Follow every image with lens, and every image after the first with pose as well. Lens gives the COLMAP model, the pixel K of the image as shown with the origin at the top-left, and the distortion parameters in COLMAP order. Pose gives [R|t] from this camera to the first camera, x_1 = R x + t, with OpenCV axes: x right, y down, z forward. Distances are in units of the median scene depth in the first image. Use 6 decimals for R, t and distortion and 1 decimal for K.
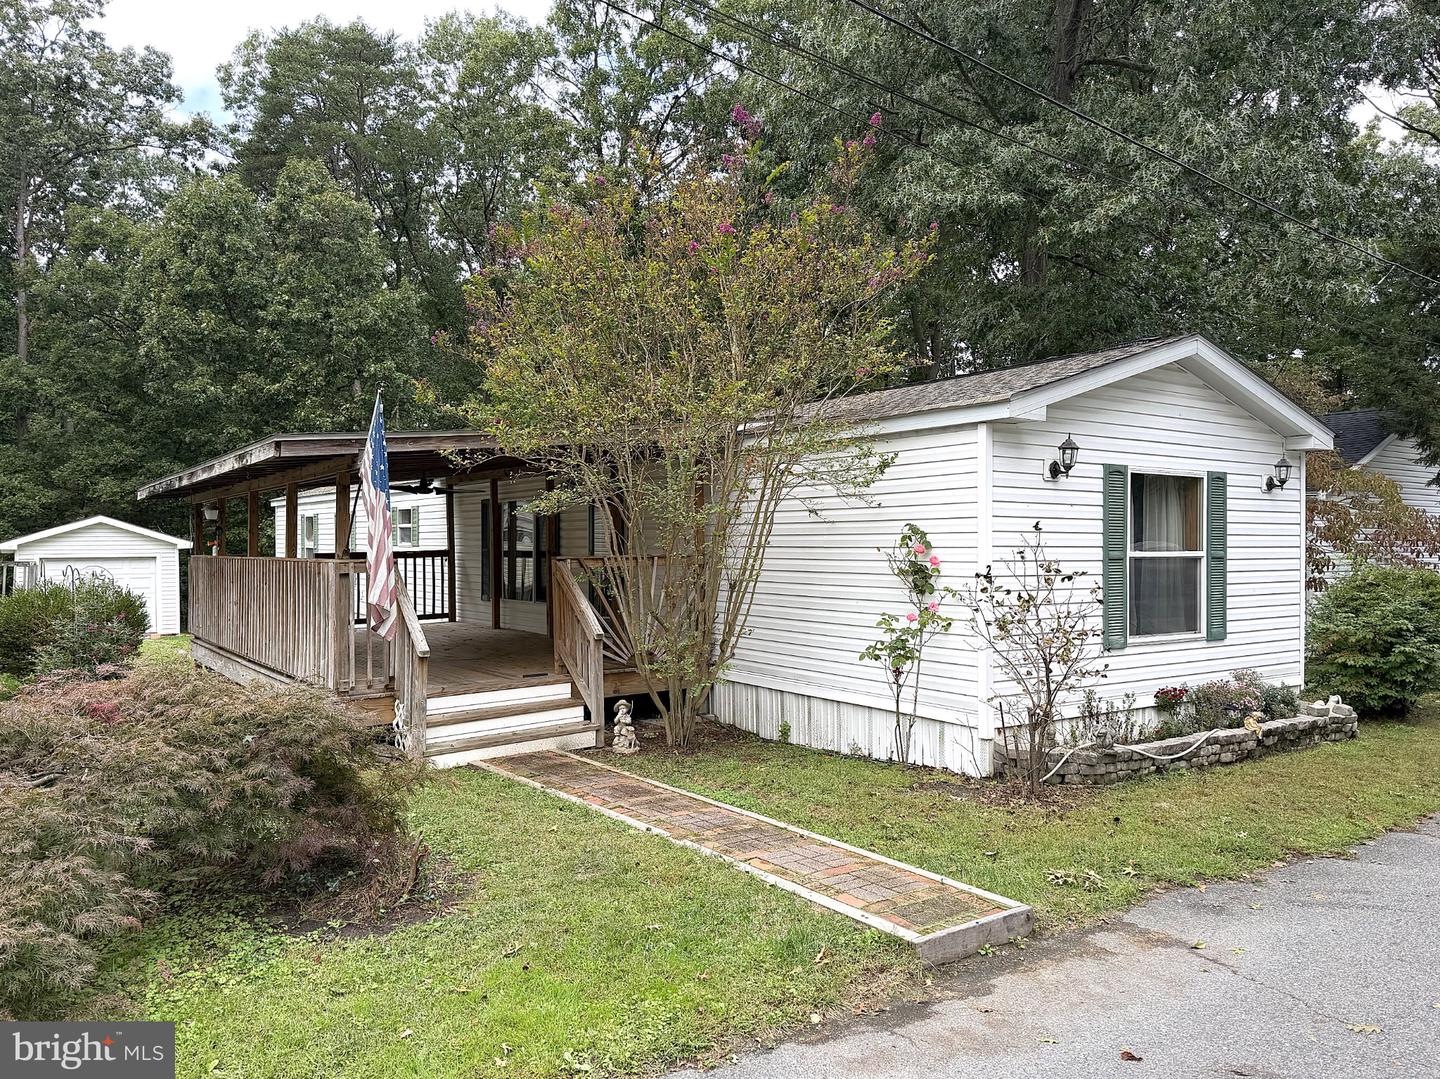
lens RADIAL K [[1043.0, 0, 724.2], [0, 1043.0, 539.6], [0, 0, 1]] dist [0.054222, -0.078076]
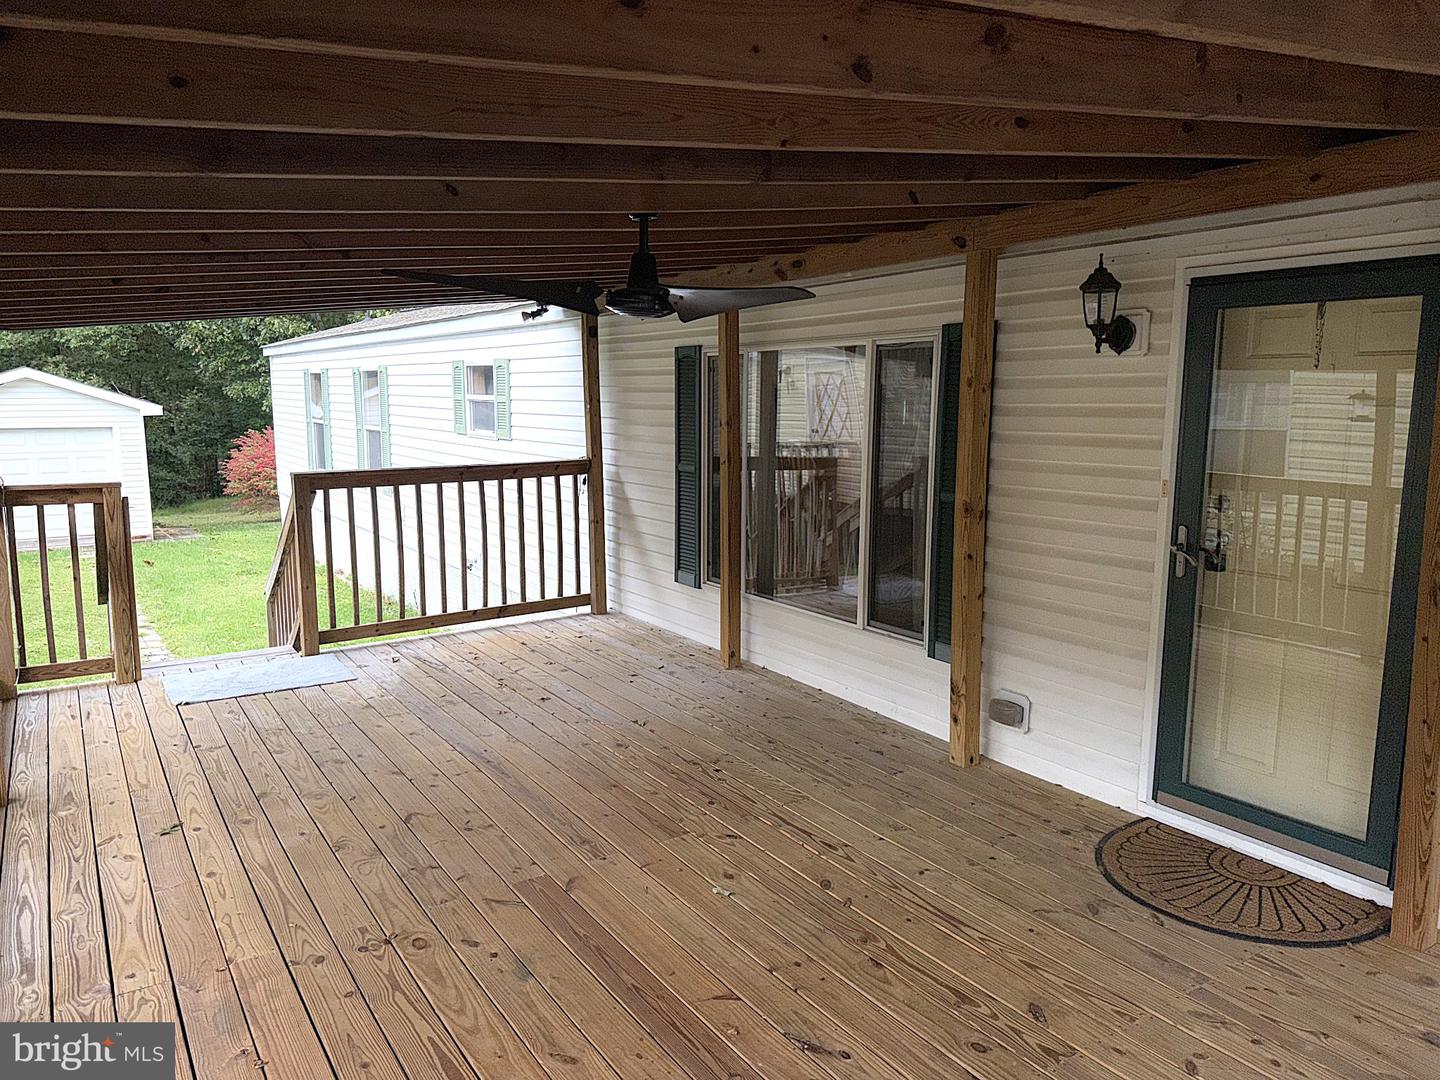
lens RADIAL K [[1043.0, 0, 725.2], [0, 1043.0, 548.6], [0, 0, 1]] dist [0.054222, -0.078076]
pose [[0.999518, 0.017581, -0.025598, -0.192543], [-0.013681, 0.989301, 0.145247, -0.018483], [0.027878, -0.144827, 0.989064, 0.547159]]
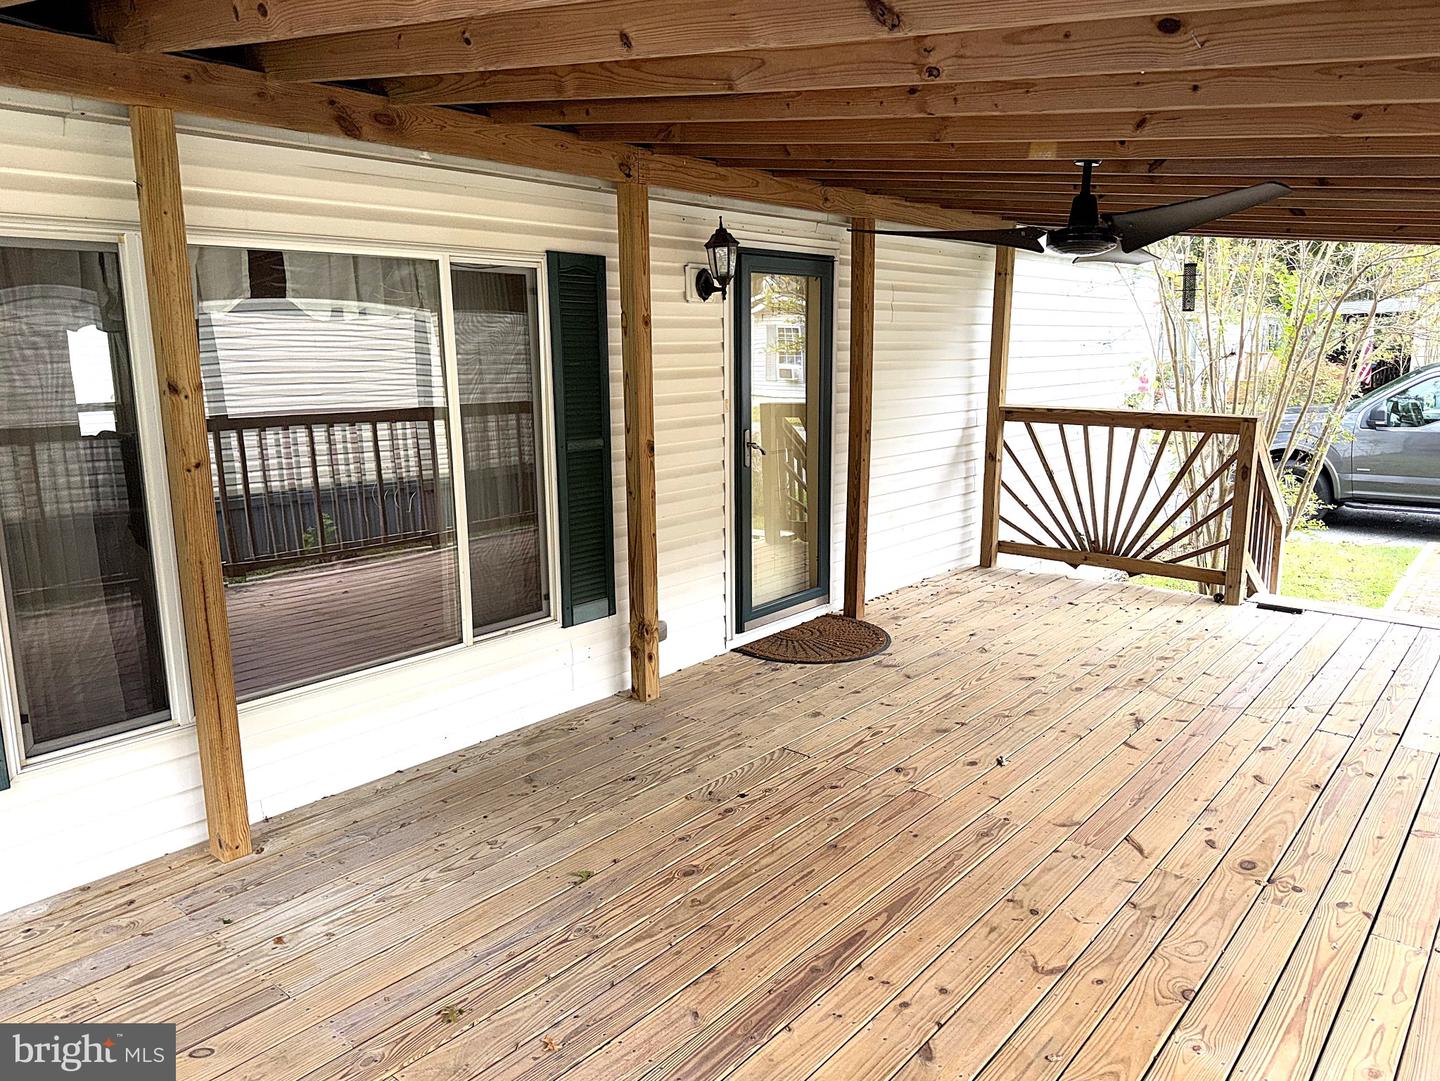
lens RADIAL K [[1043.0, 0, 727.6], [0, 1043.0, 551.1], [0, 0, 1]] dist [0.054222, -0.078076]
pose [[-0.284694, -0.179693, 0.941626, -0.403180], [0.006249, 0.981905, 0.189269, -0.014893], [-0.958598, 0.059768, -0.278420, 0.875220]]
